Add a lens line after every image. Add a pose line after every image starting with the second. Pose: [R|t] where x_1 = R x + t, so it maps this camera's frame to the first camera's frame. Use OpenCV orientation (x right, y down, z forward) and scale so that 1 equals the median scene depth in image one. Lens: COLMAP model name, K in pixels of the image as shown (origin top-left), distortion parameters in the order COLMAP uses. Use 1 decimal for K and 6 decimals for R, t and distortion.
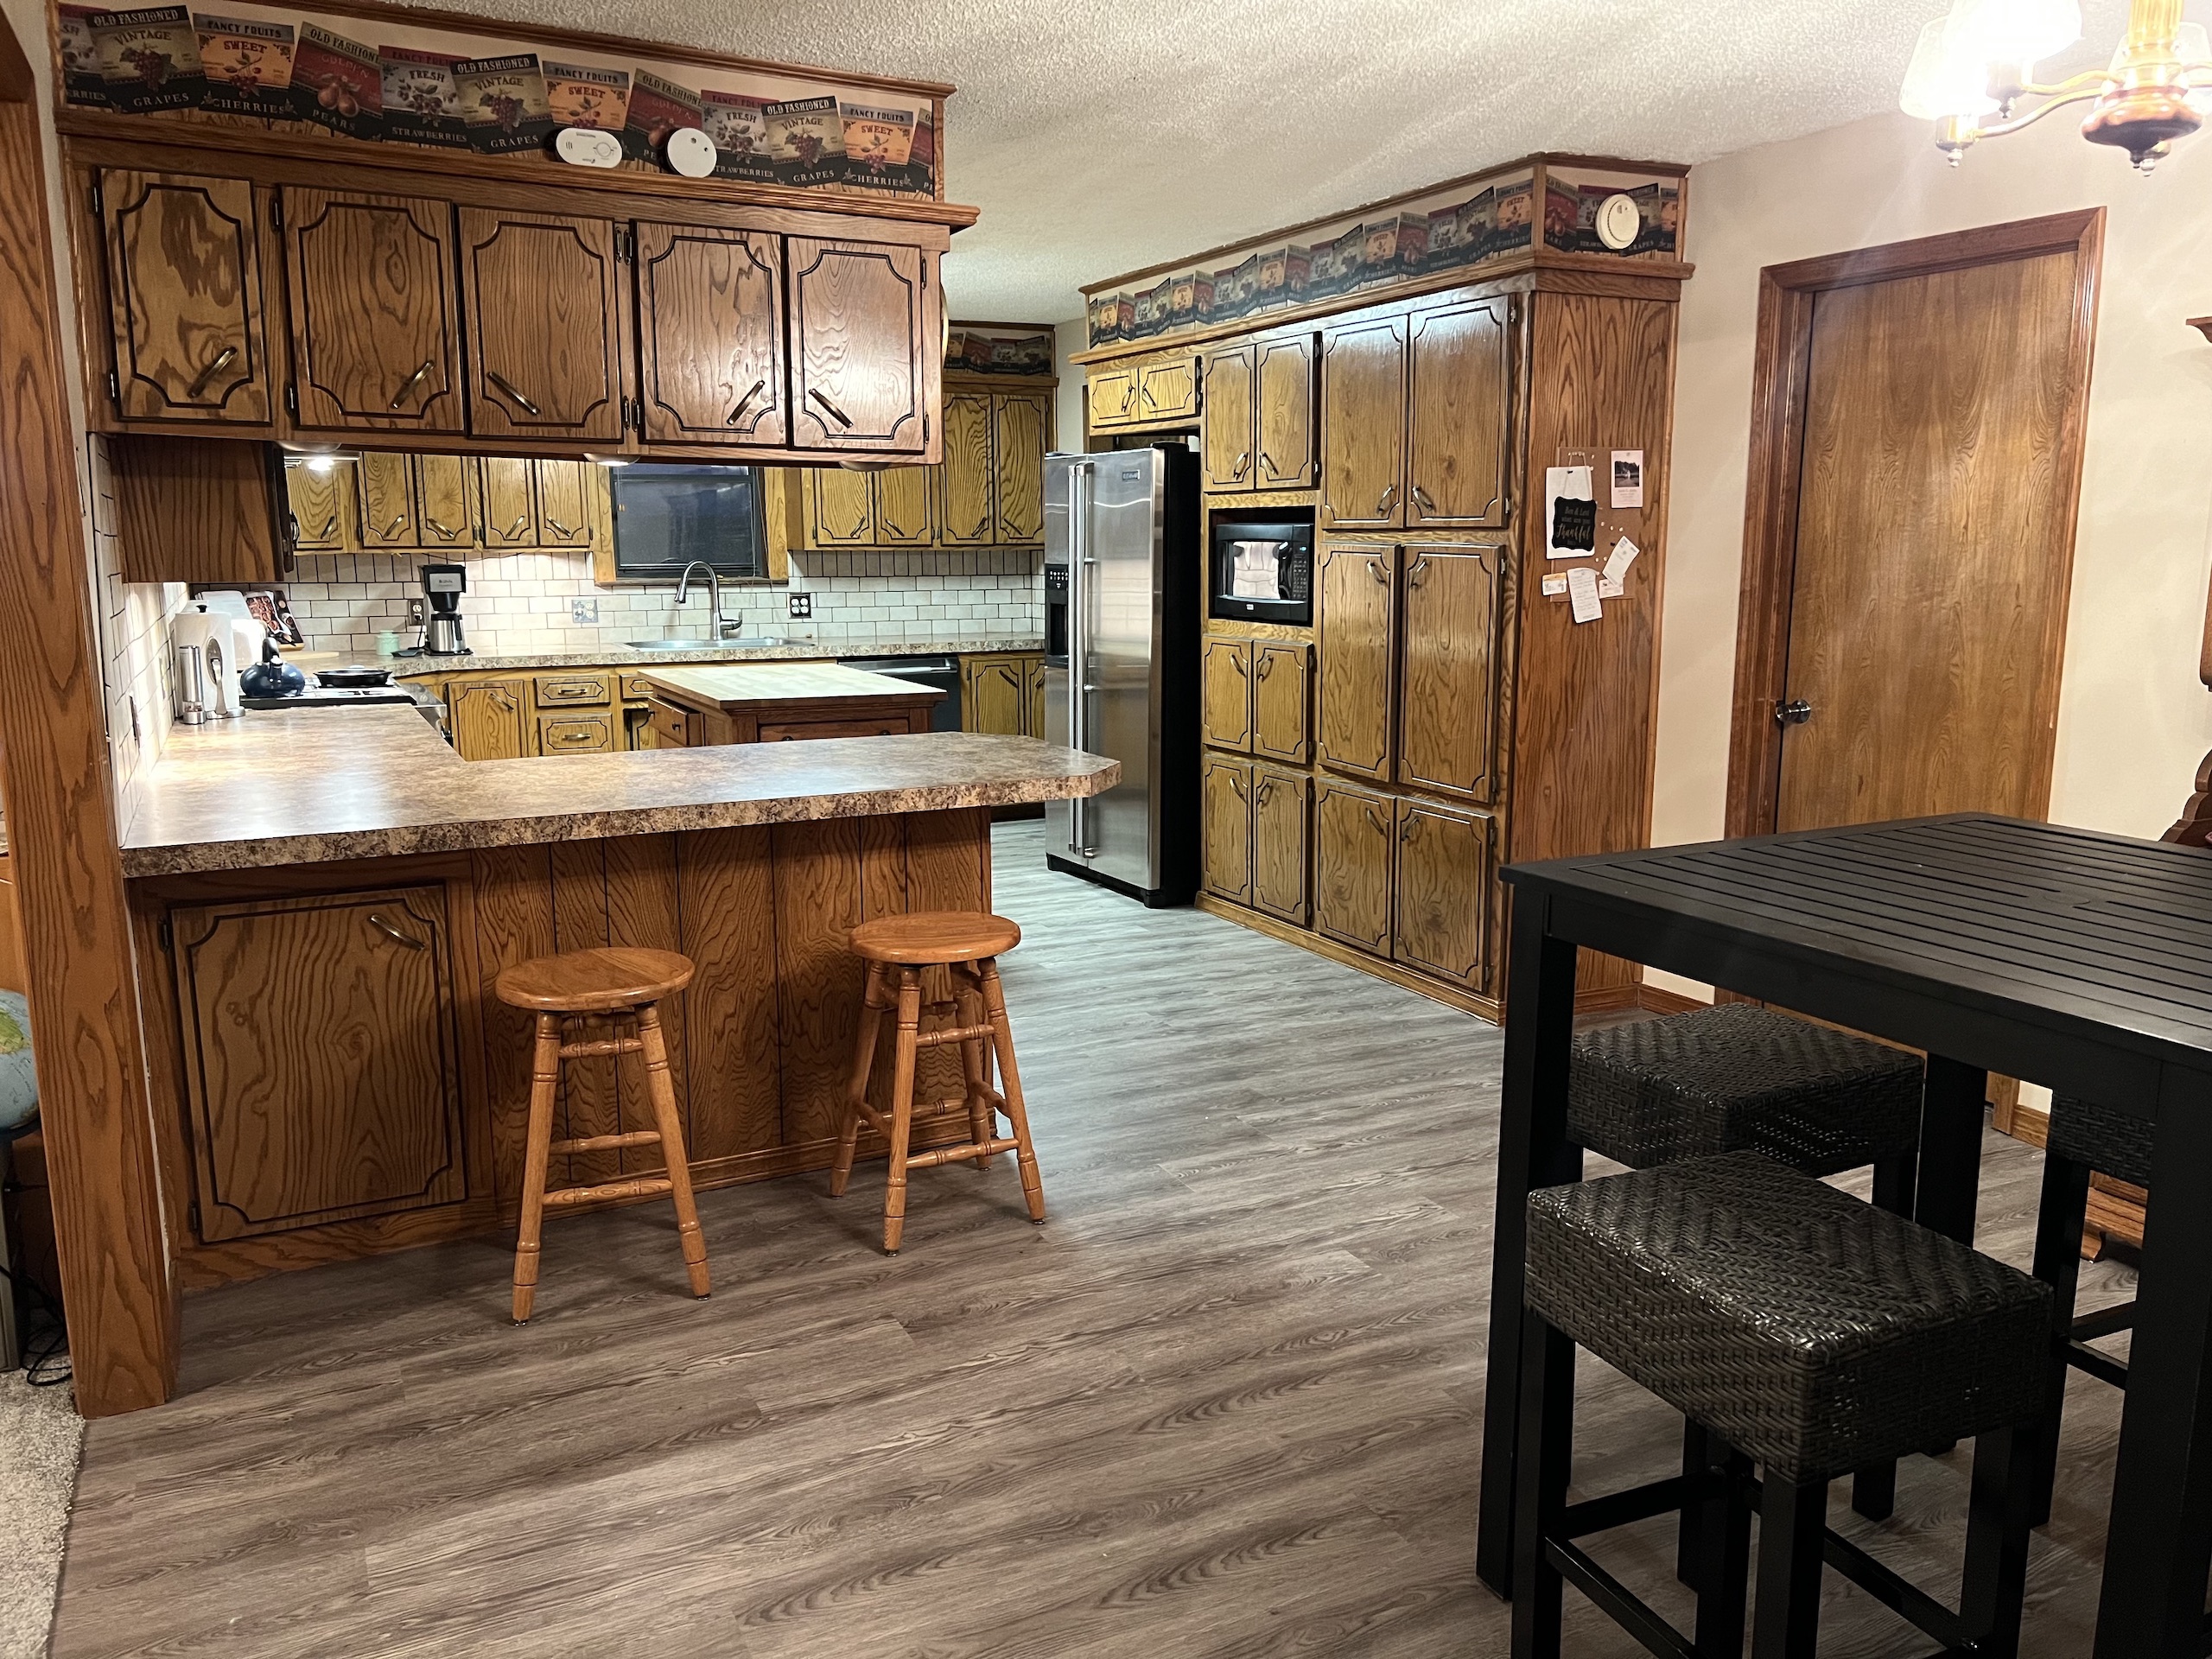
lens RADIAL K [[1661.2, 0, 1106.0], [0, 1661.2, 829.5], [0, 0, 1]] dist [0.046621, 0.001087]
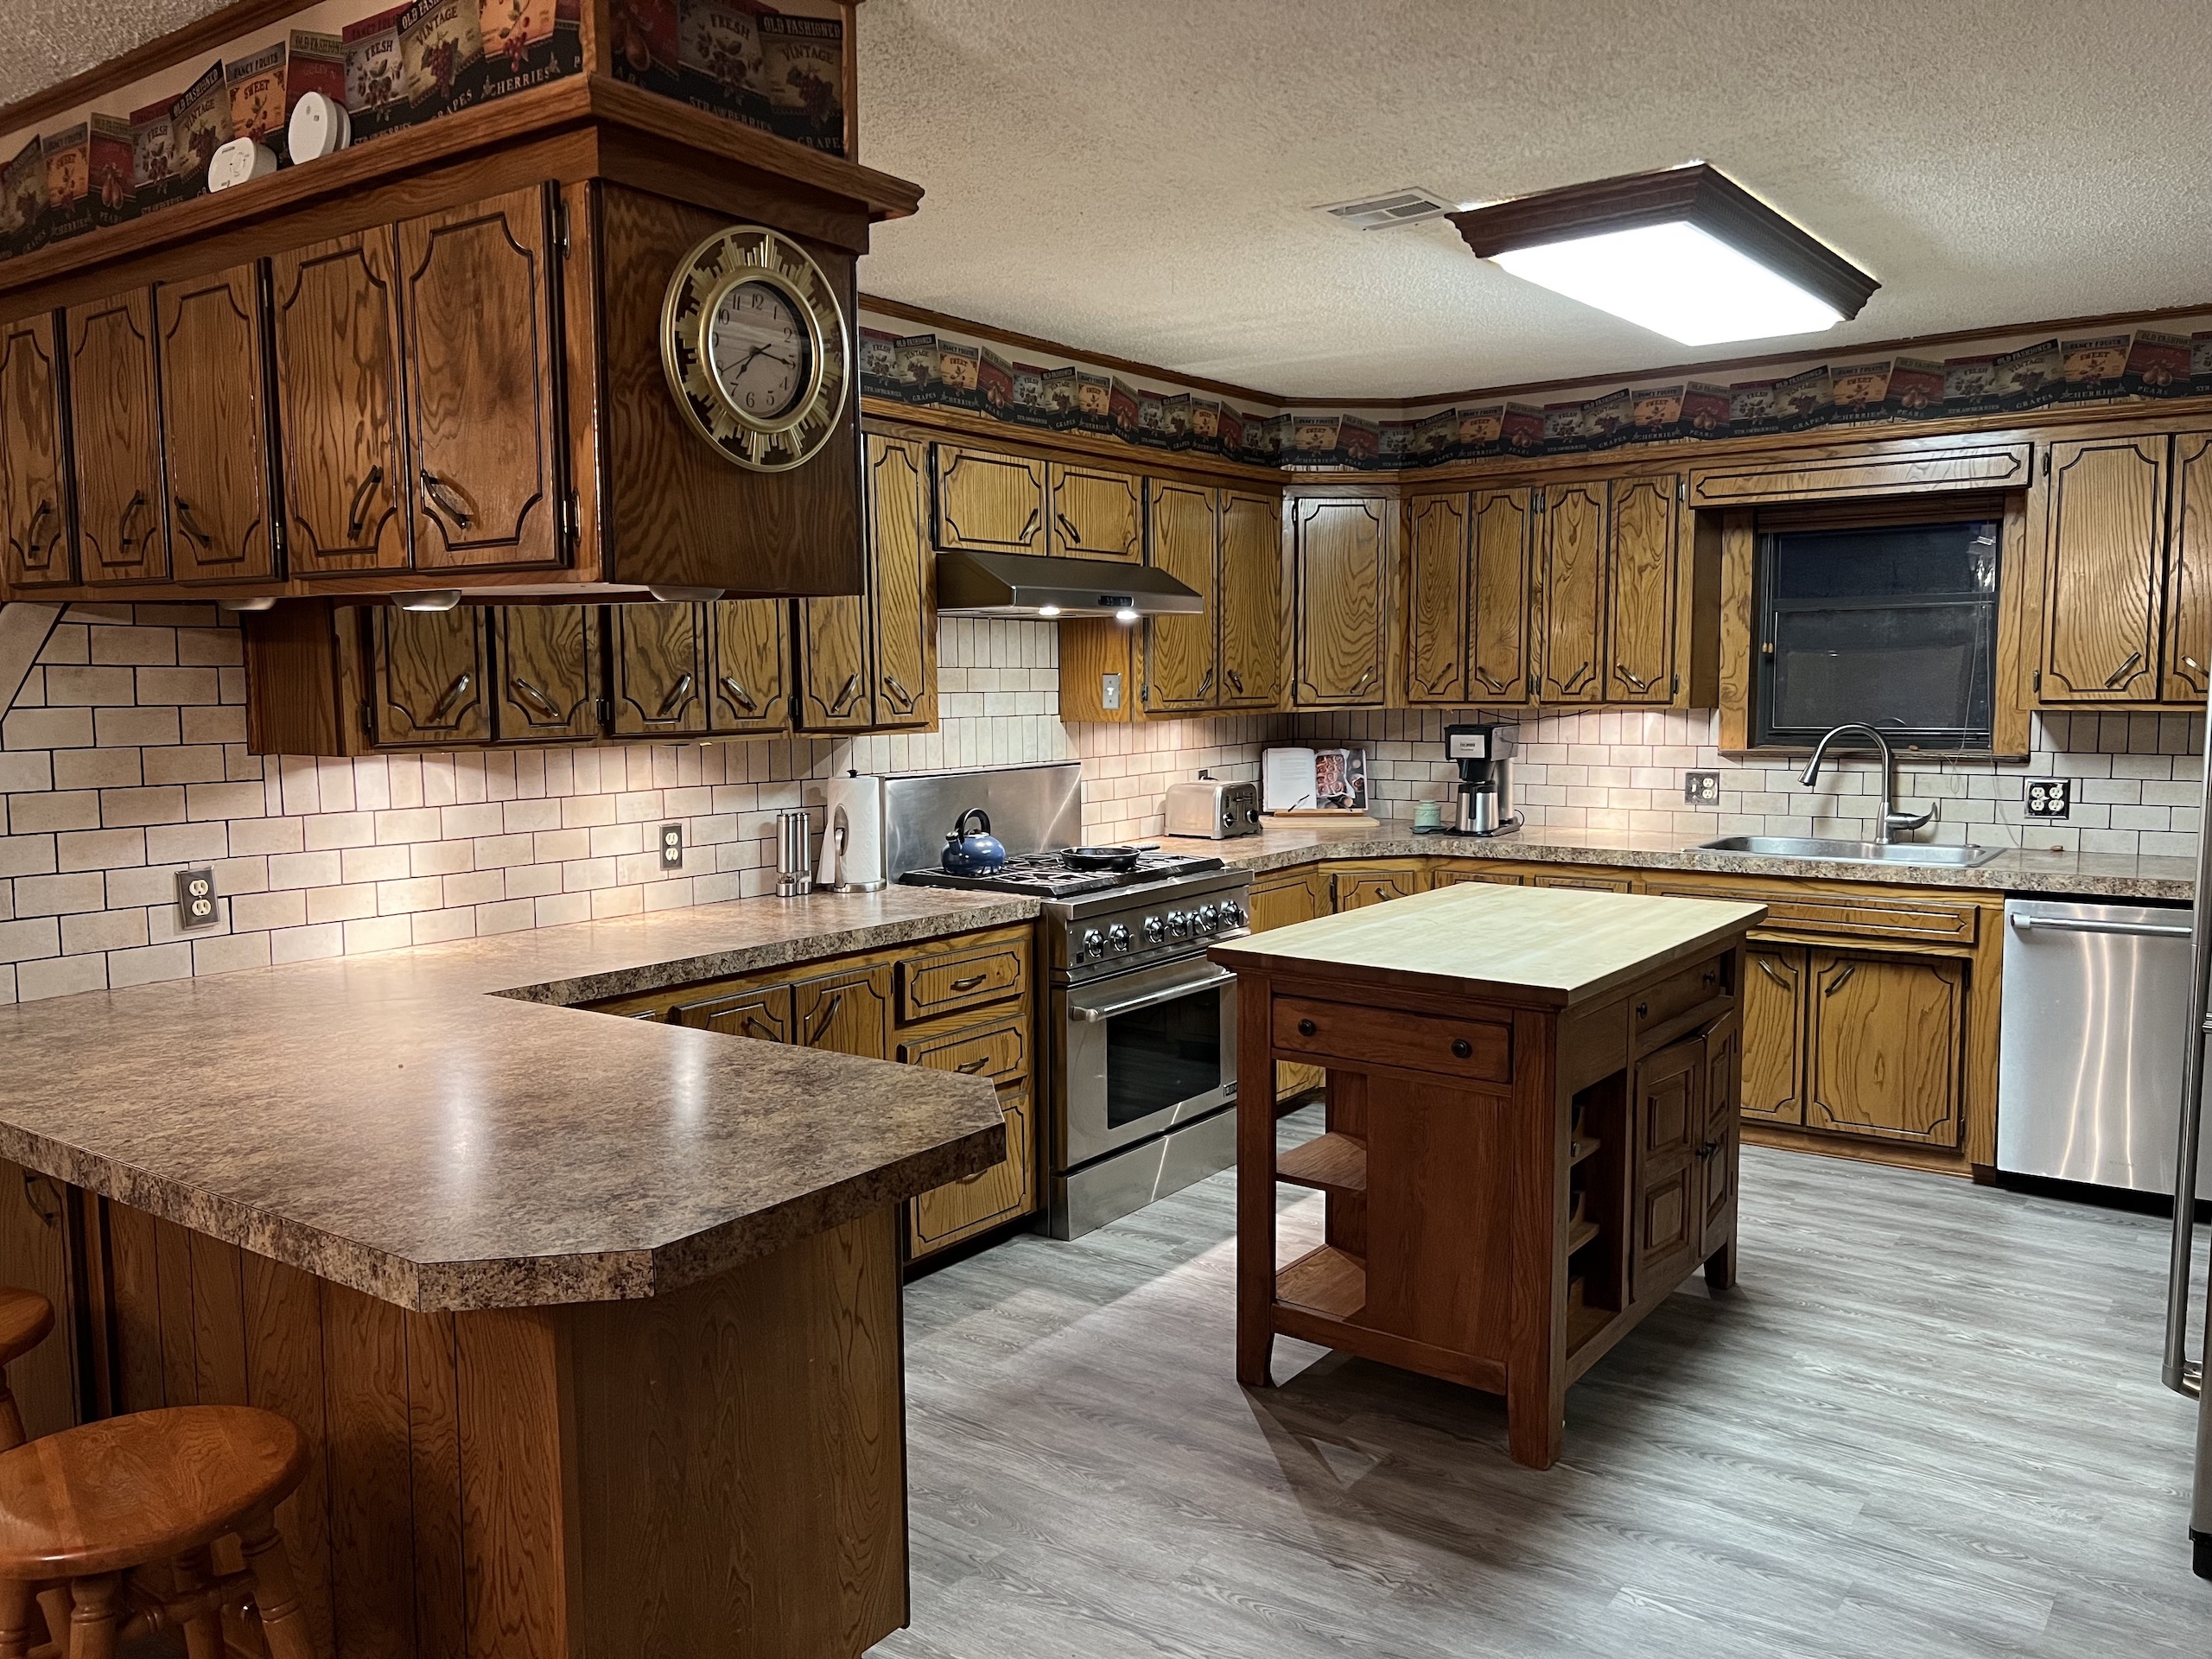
lens RADIAL K [[1661.2, 0, 1106.0], [0, 1661.2, 829.5], [0, 0, 1]] dist [0.046621, 0.001087]
pose [[0.457249, 0.082586, -0.885496, 0.234478], [-0.151076, 0.988421, 0.014173, -0.092227], [0.876413, 0.127297, 0.464431, 0.478144]]
